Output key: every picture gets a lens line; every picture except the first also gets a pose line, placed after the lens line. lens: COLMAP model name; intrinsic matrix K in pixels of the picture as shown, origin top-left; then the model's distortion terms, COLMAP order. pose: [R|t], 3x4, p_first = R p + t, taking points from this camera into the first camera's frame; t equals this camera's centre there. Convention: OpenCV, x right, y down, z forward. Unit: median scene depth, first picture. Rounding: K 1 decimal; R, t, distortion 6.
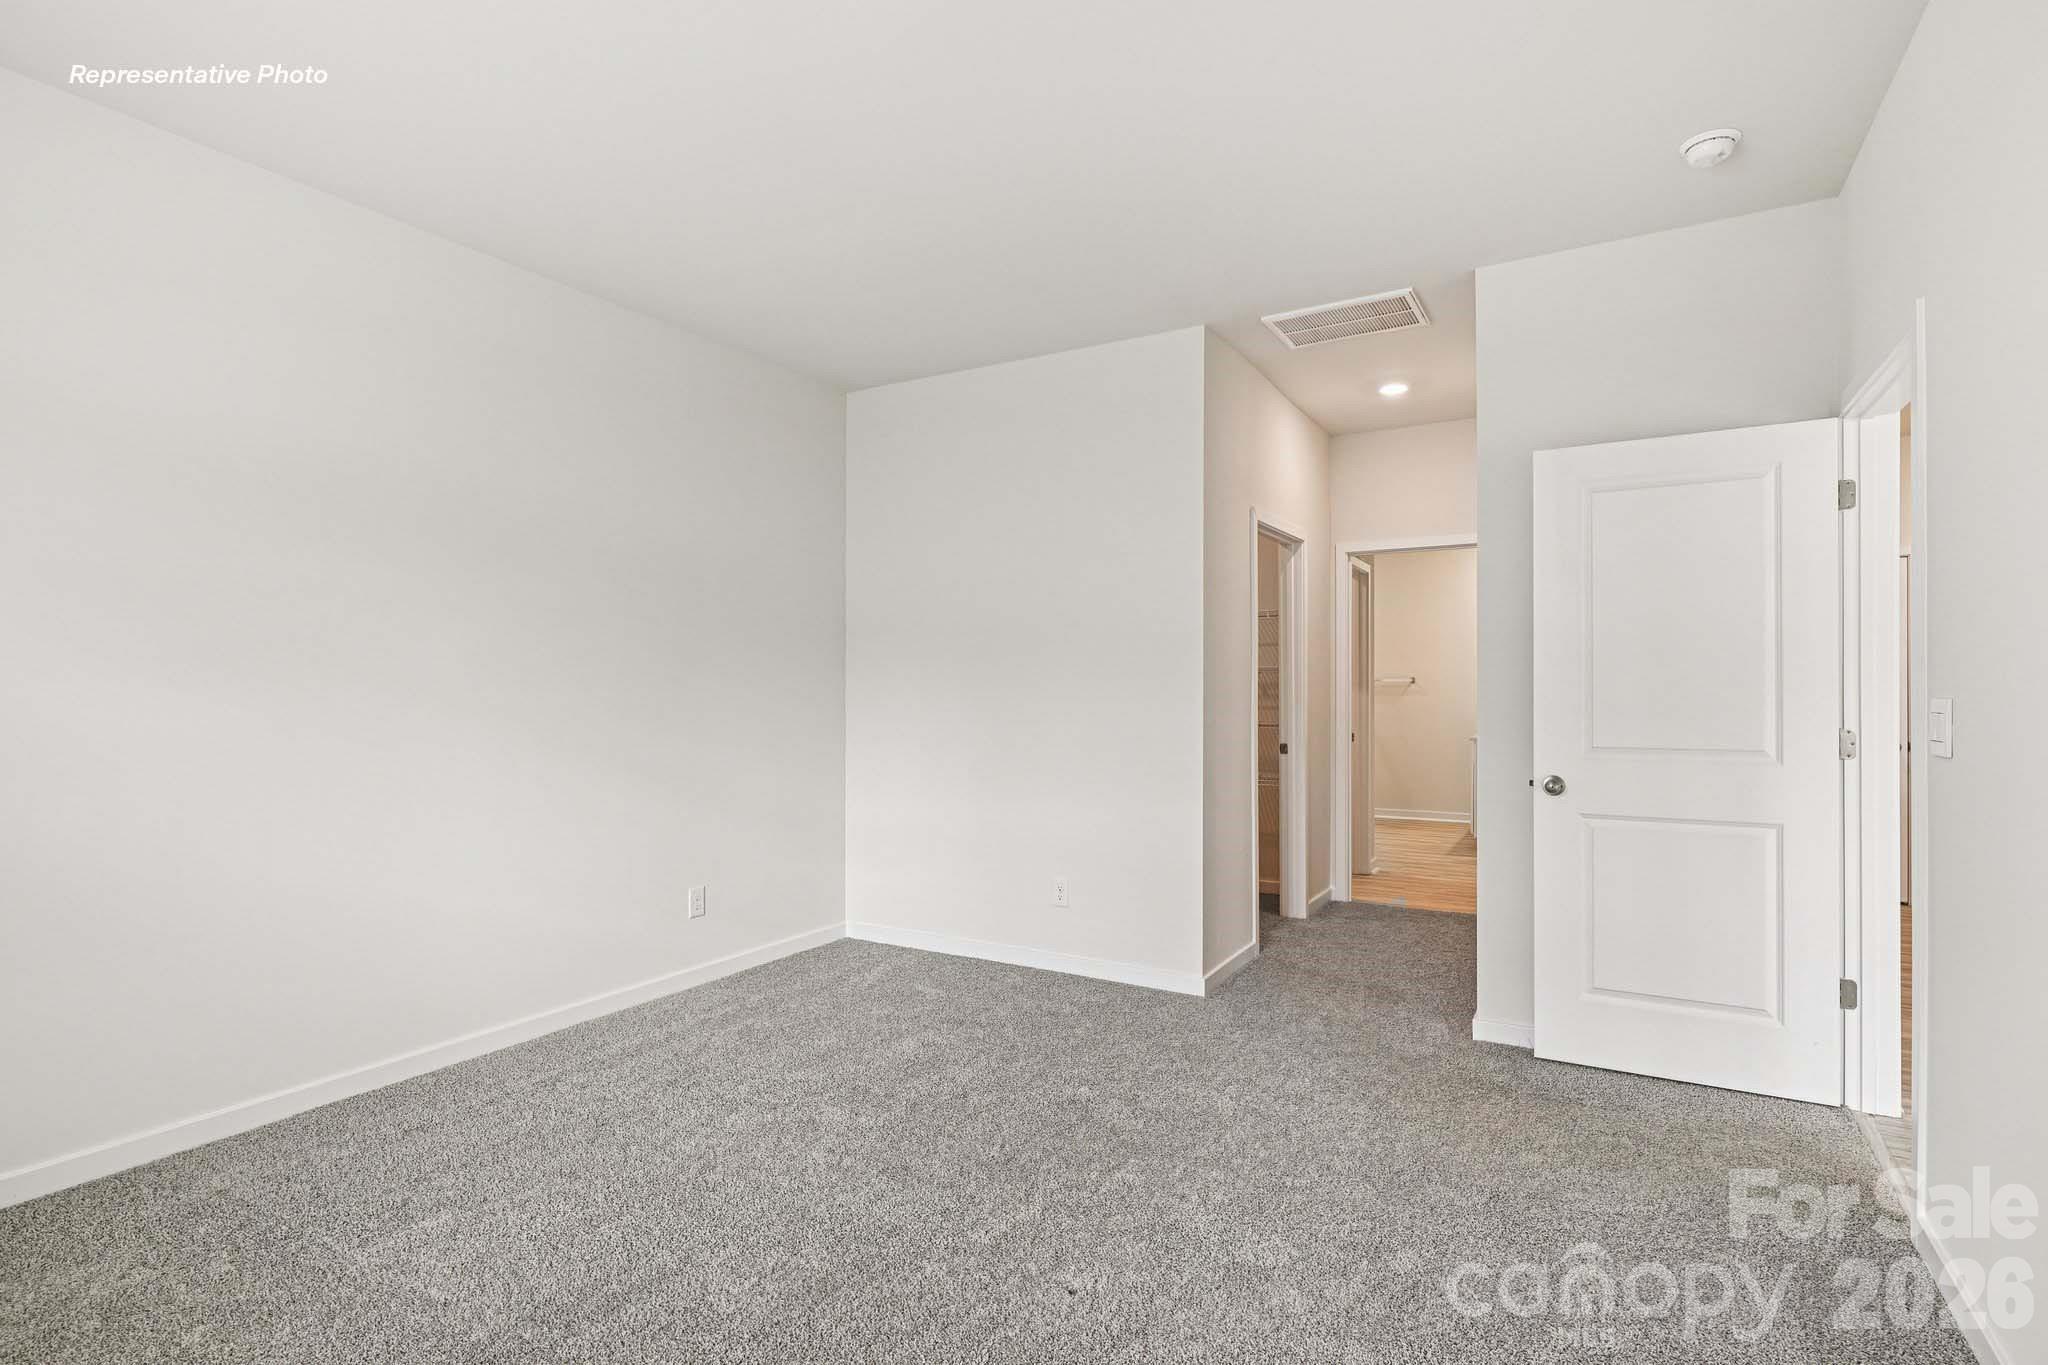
lens RADIAL K [[999.6, 0, 1036.3], [0, 999.6, 684.0], [0, 0, 1]] dist [-0.000731, 0.000205]
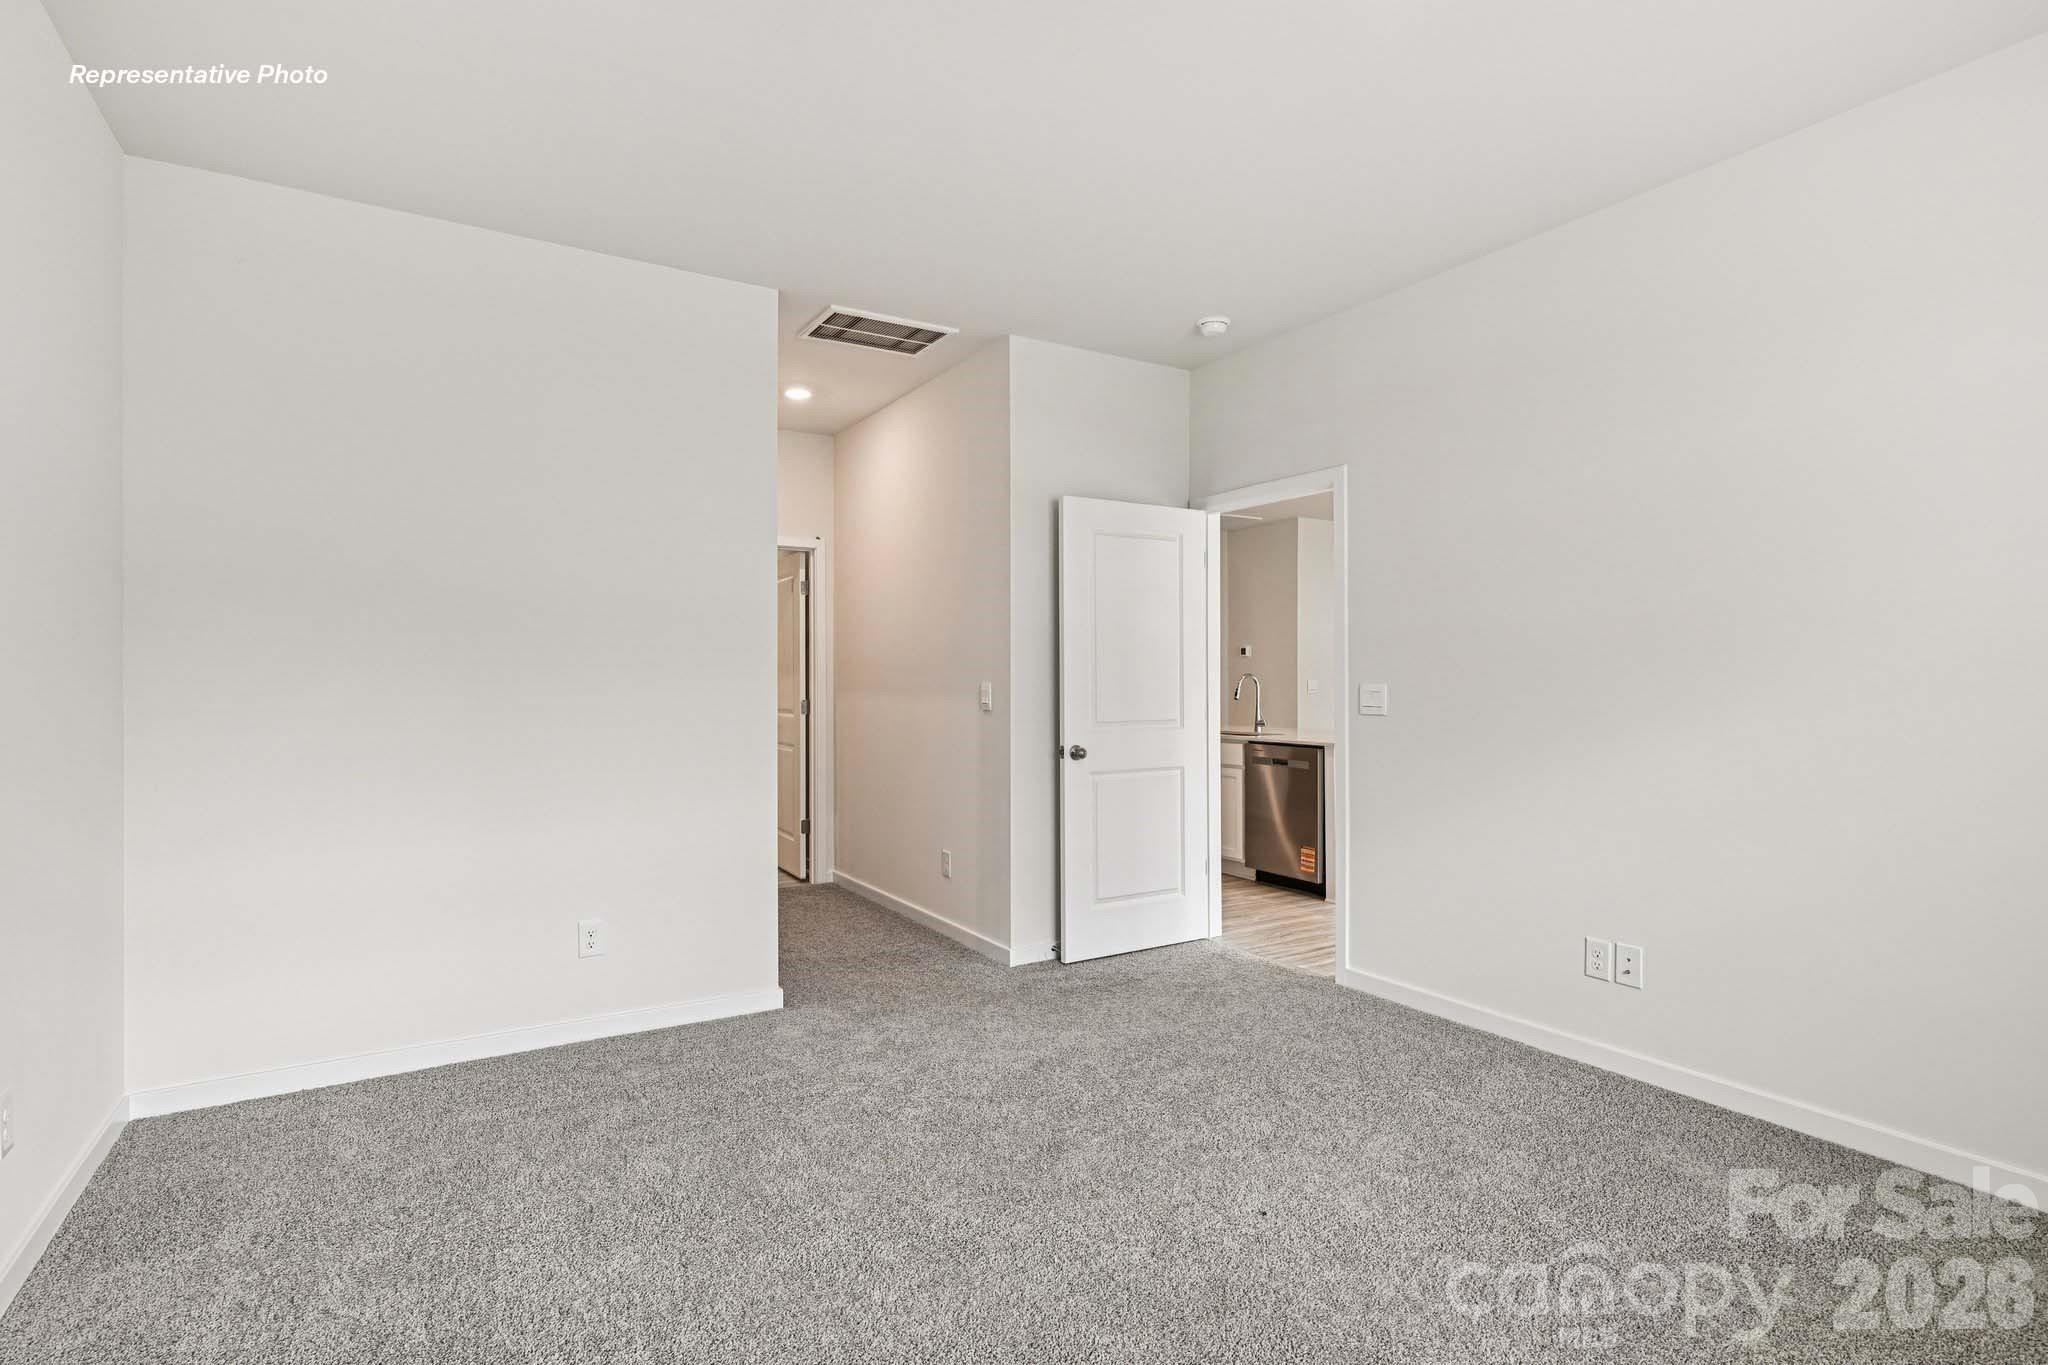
lens RADIAL K [[999.6, 0, 1036.3], [0, 999.6, 684.0], [0, 0, 1]] dist [-0.000731, 0.000205]
pose [[0.470629, -0.003295, 0.882325, -0.662862], [-0.001150, 0.999990, 0.004348, 0.005435], [-0.882330, -0.003061, 0.470621, 0.424553]]
